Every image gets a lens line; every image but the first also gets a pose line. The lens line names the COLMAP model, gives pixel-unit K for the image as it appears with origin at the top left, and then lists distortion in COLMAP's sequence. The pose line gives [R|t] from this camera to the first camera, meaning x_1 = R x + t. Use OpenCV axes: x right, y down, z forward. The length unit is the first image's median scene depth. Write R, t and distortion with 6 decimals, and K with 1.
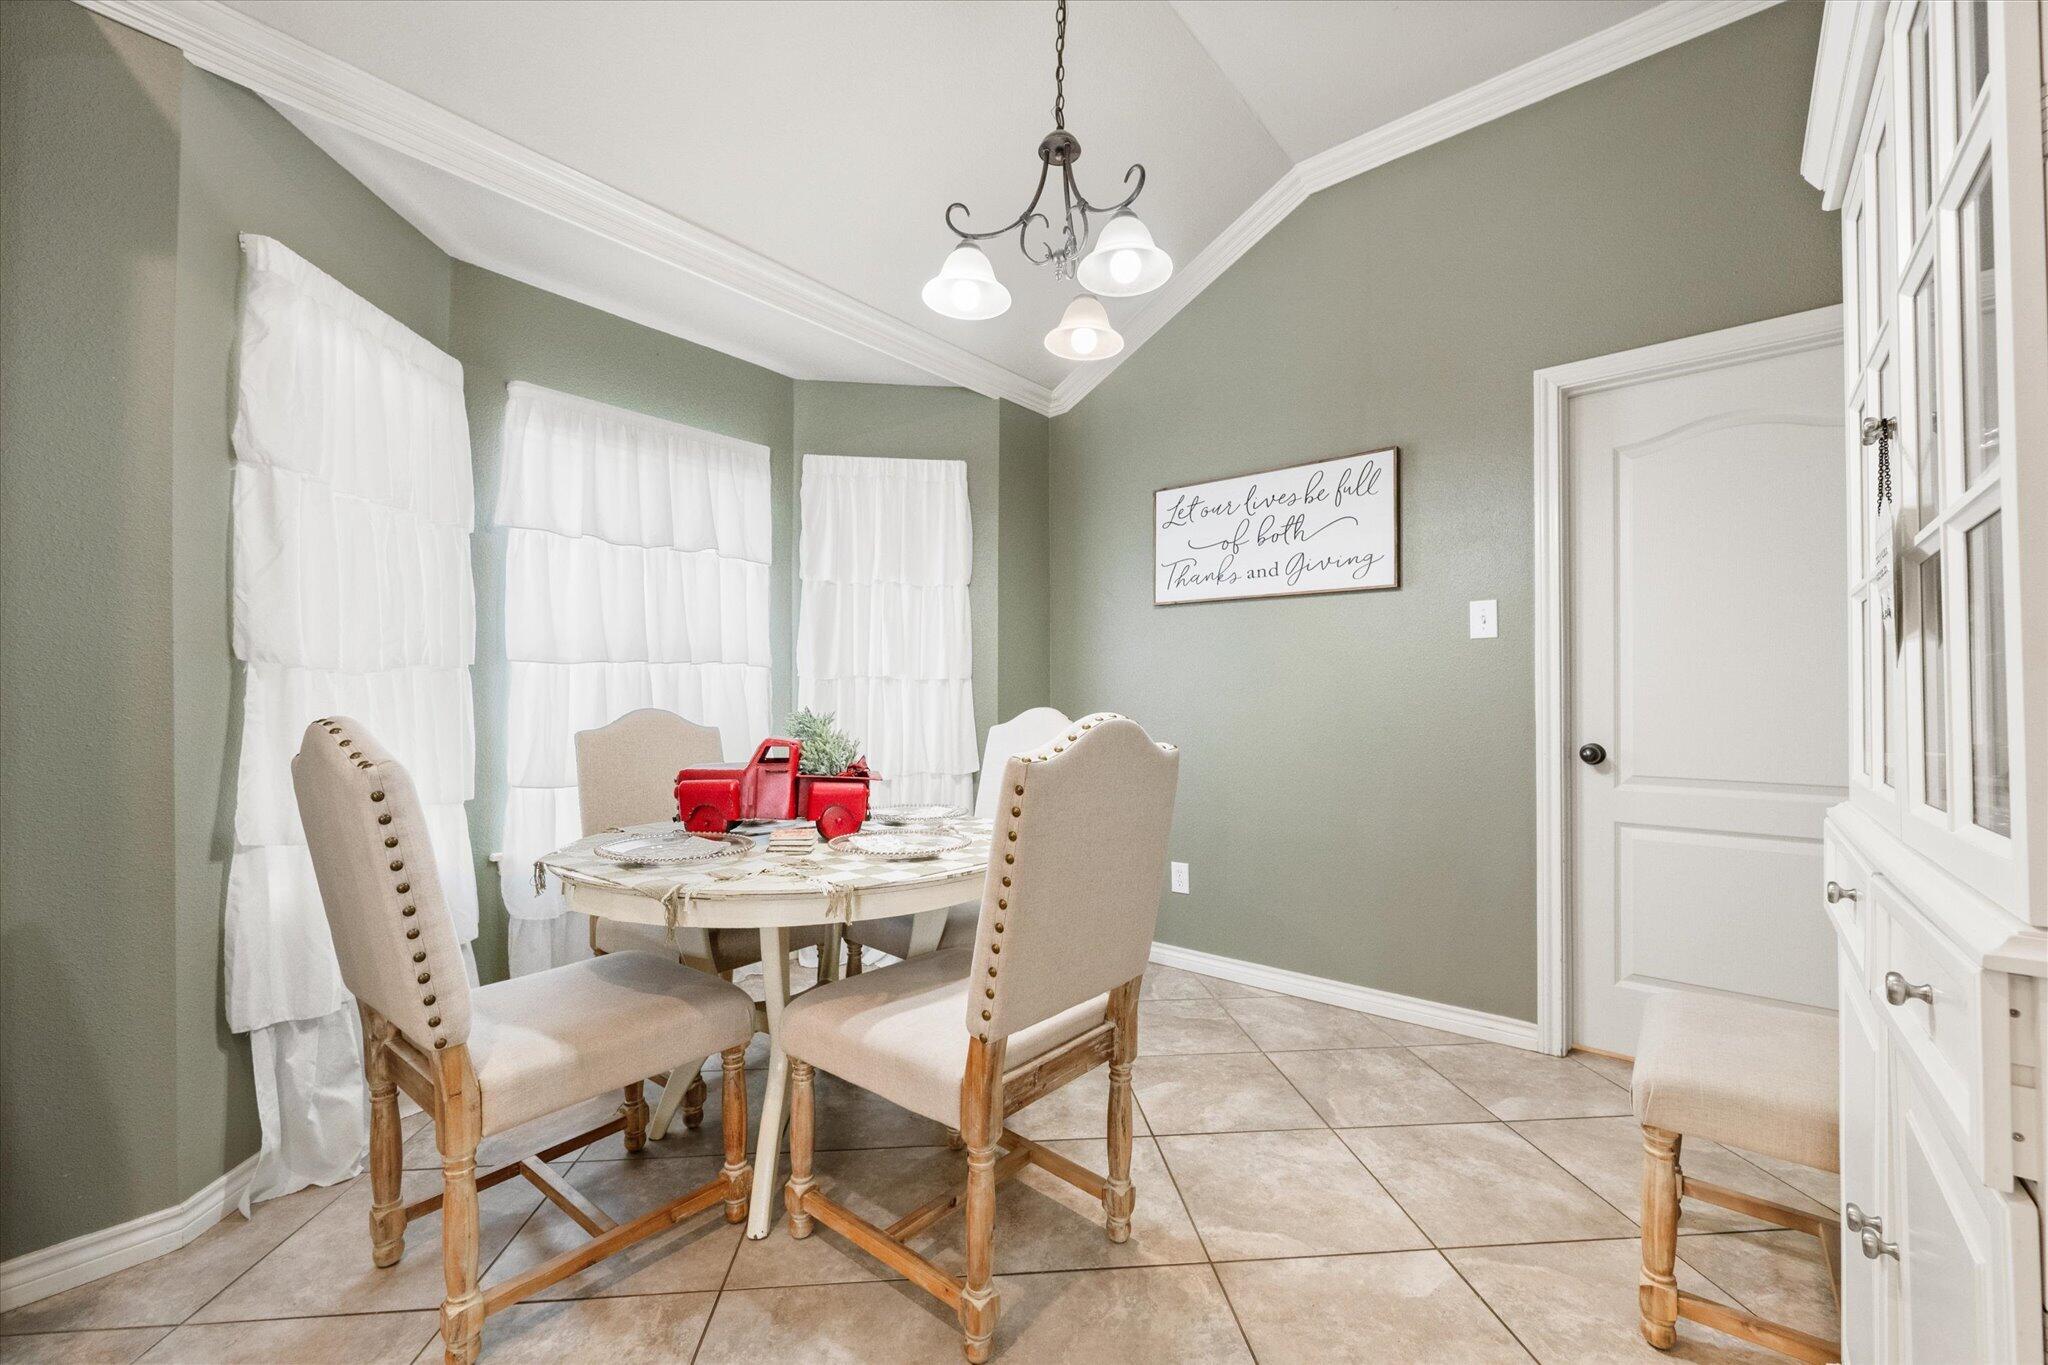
lens RADIAL K [[830.0, 0, 1027.3], [0, 830.0, 686.6], [0, 0, 1]] dist [-0.001154, -0.000444]
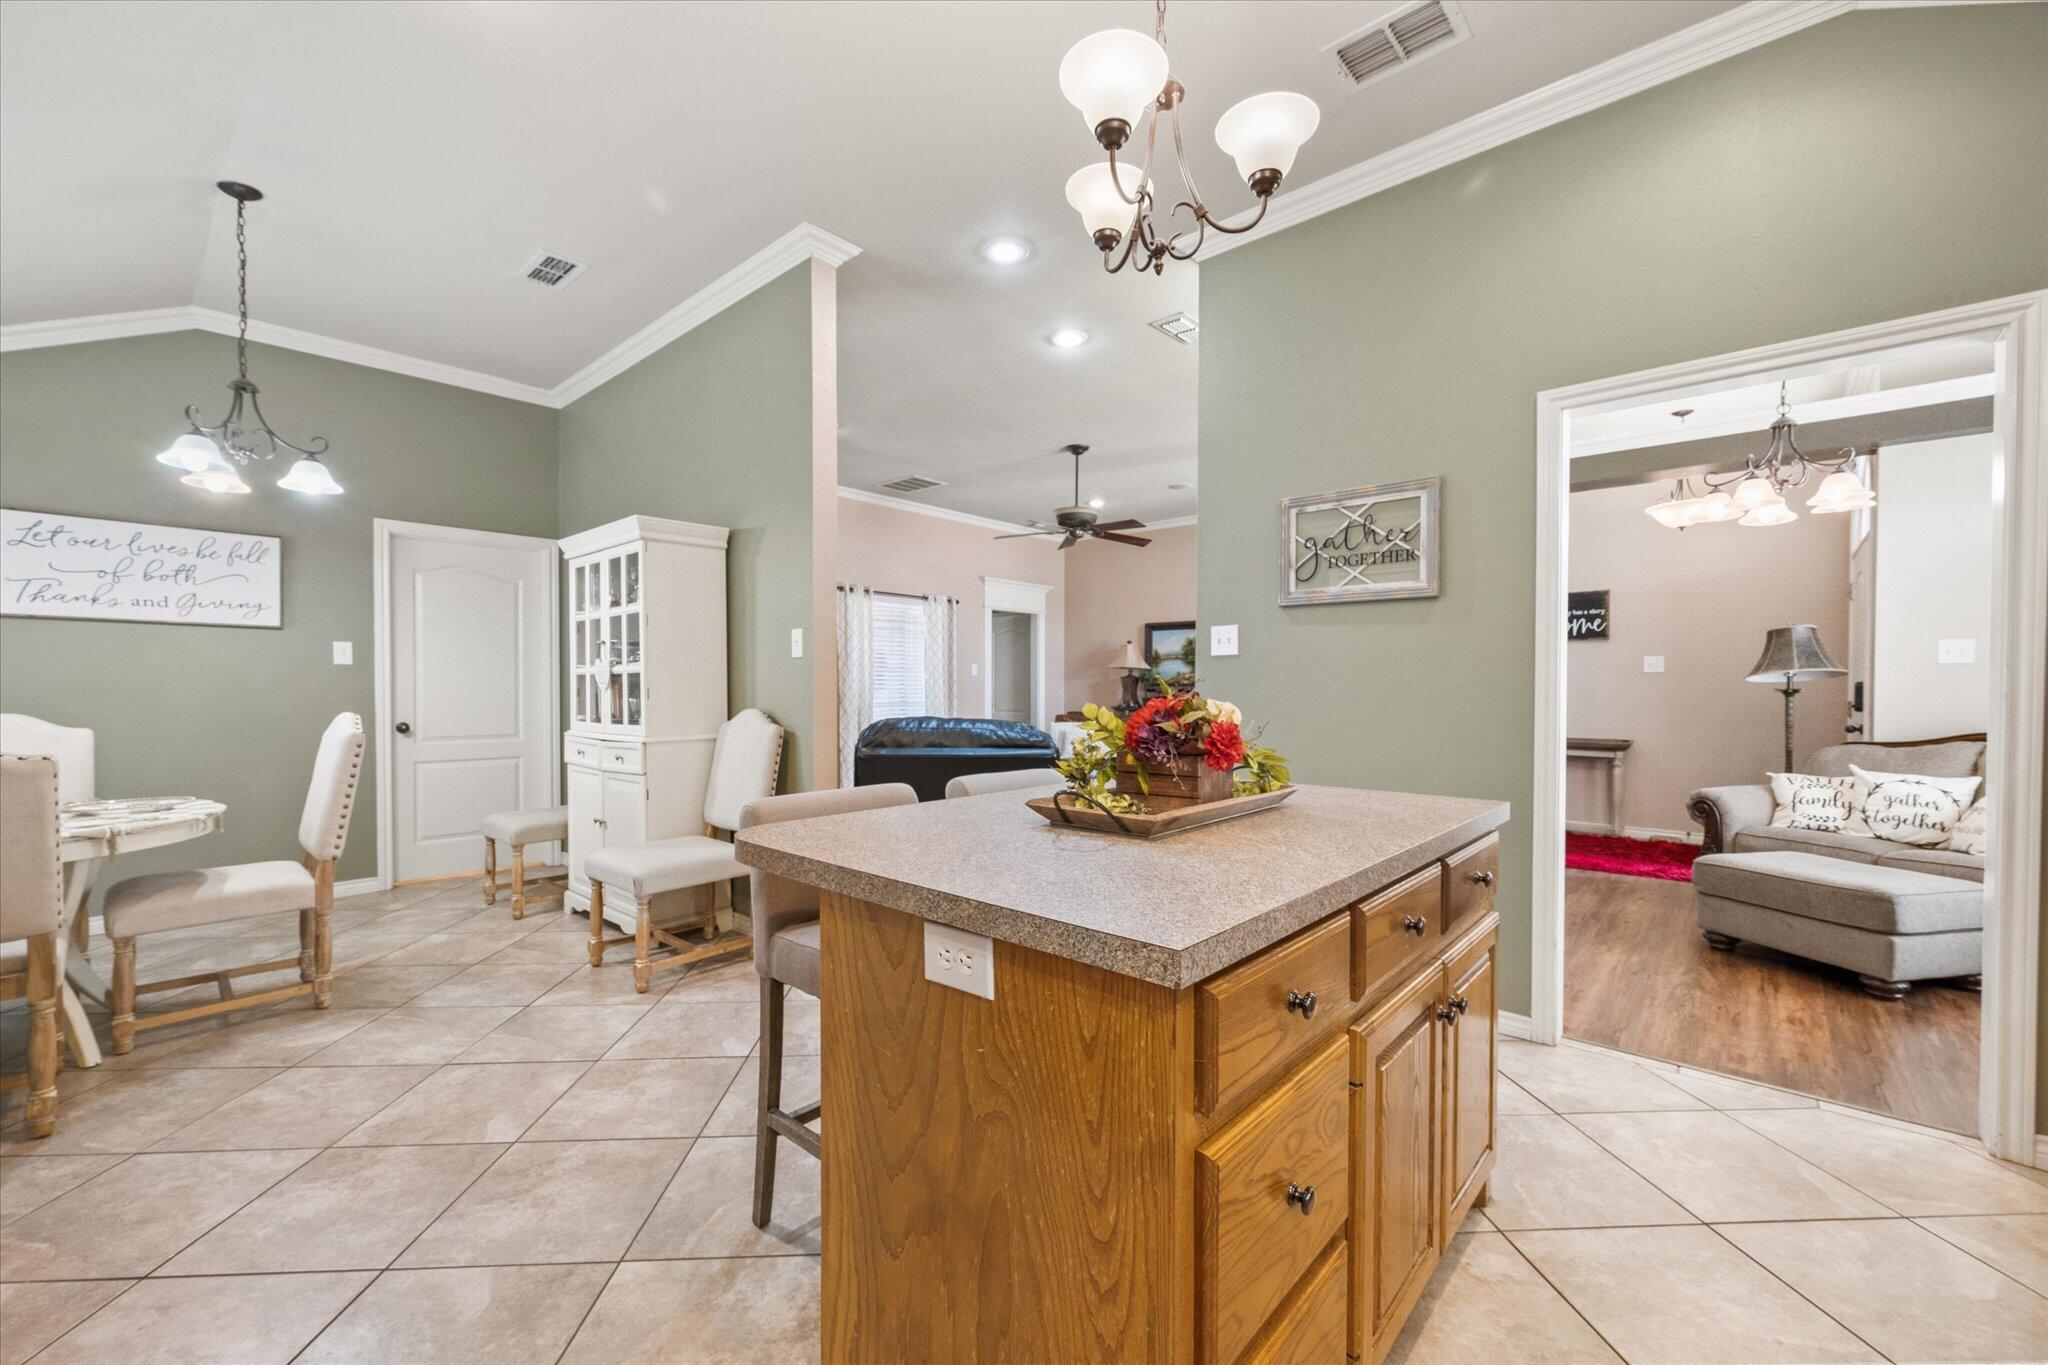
lens RADIAL K [[807.1, 0, 1021.5], [0, 807.1, 703.9], [0, 0, 1]] dist [-0.000021, 0.001035]
pose [[0.042162, -0.023803, 0.998827, -0.952048], [-0.024022, 0.999403, 0.024830, -0.045833], [-0.998822, -0.025040, 0.041565, -0.423775]]
